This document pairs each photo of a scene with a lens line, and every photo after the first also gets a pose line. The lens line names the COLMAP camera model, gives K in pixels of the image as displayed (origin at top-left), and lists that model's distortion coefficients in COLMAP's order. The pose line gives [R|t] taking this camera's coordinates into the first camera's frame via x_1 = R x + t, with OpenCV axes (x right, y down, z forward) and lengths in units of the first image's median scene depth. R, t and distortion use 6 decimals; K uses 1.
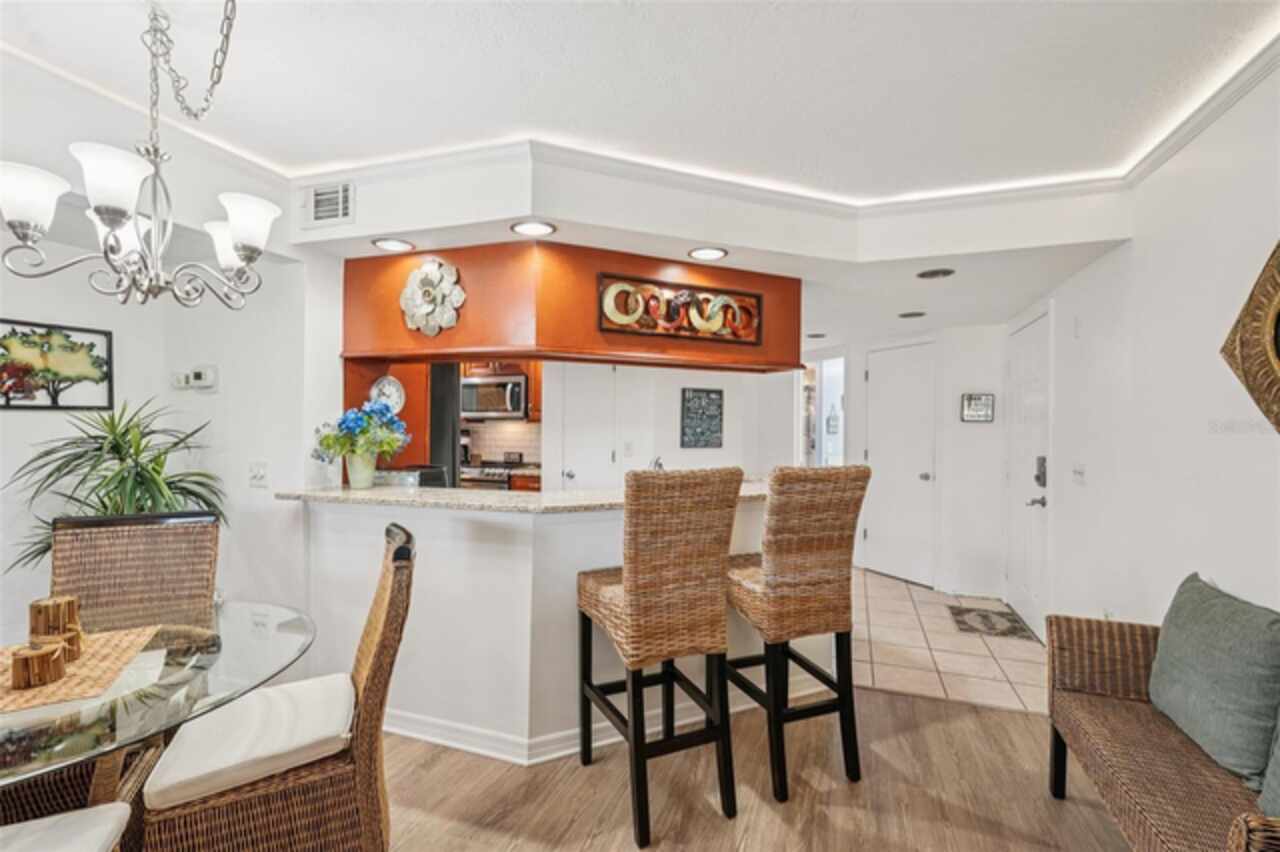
lens RADIAL K [[578.2, 0, 634.2], [0, 578.2, 429.7], [0, 0, 1]] dist [-0.010780, 0.006747]
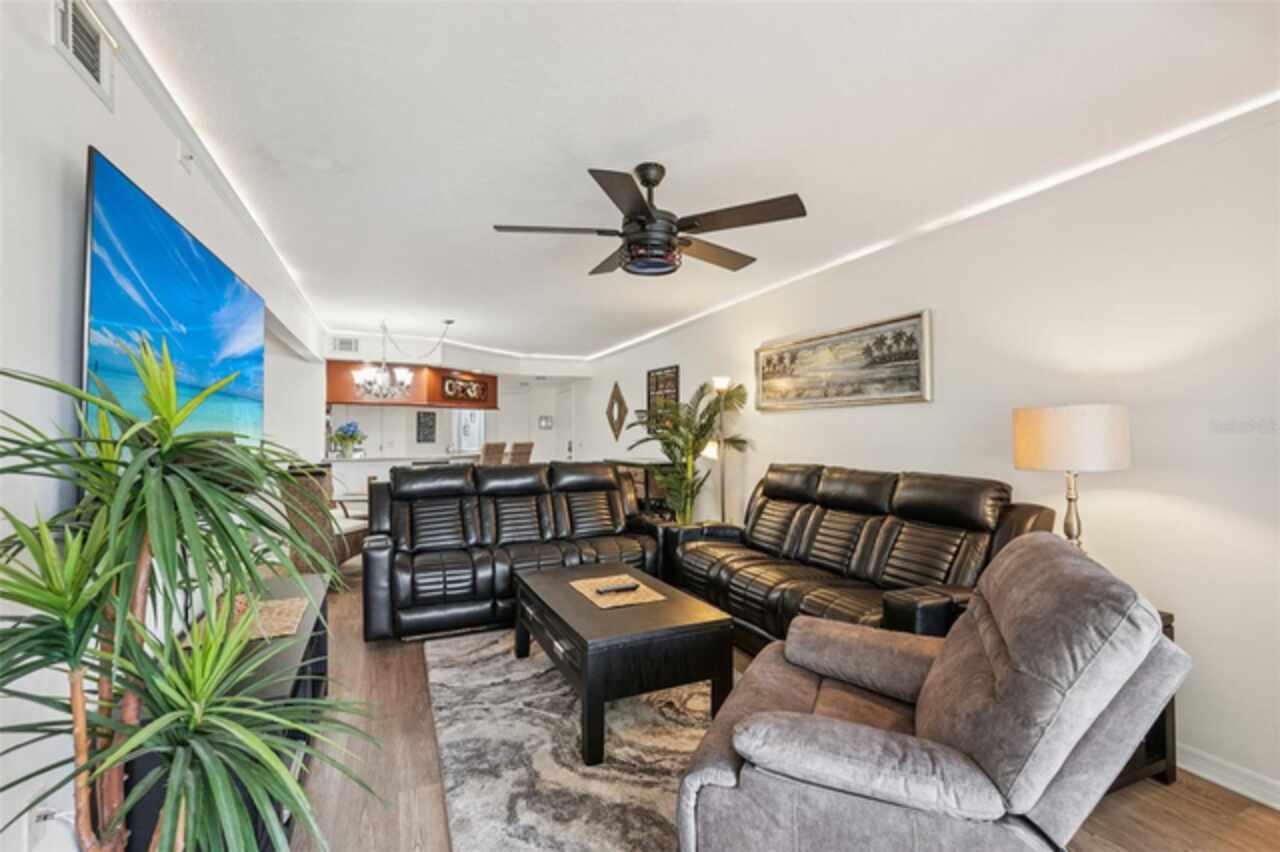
lens RADIAL K [[578.2, 0, 649.5], [0, 578.2, 429.9], [0, 0, 1]] dist [-0.010780, 0.006747]
pose [[0.714385, -0.006143, 0.699726, -1.203793], [0.011882, 0.999924, -0.003352, 0.008071], [-0.699652, 0.010709, 0.714403, -1.565017]]
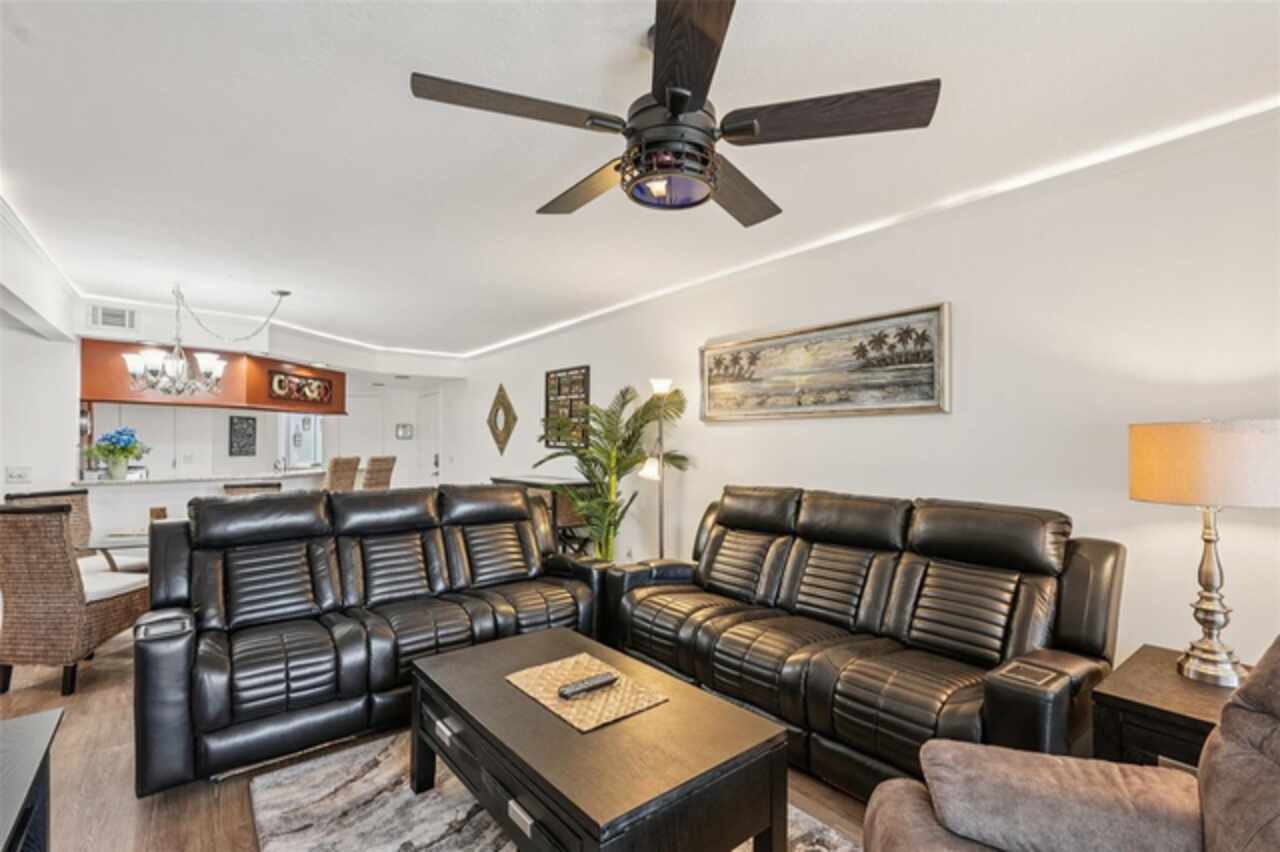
lens RADIAL K [[578.2, 0, 648.2], [0, 578.2, 445.4], [0, 0, 1]] dist [-0.010780, 0.006747]
pose [[0.517592, -0.008741, 0.855583, -1.064763], [0.004822, 0.999962, 0.007299, -0.002153], [-0.855614, 0.000348, 0.517614, -1.184417]]
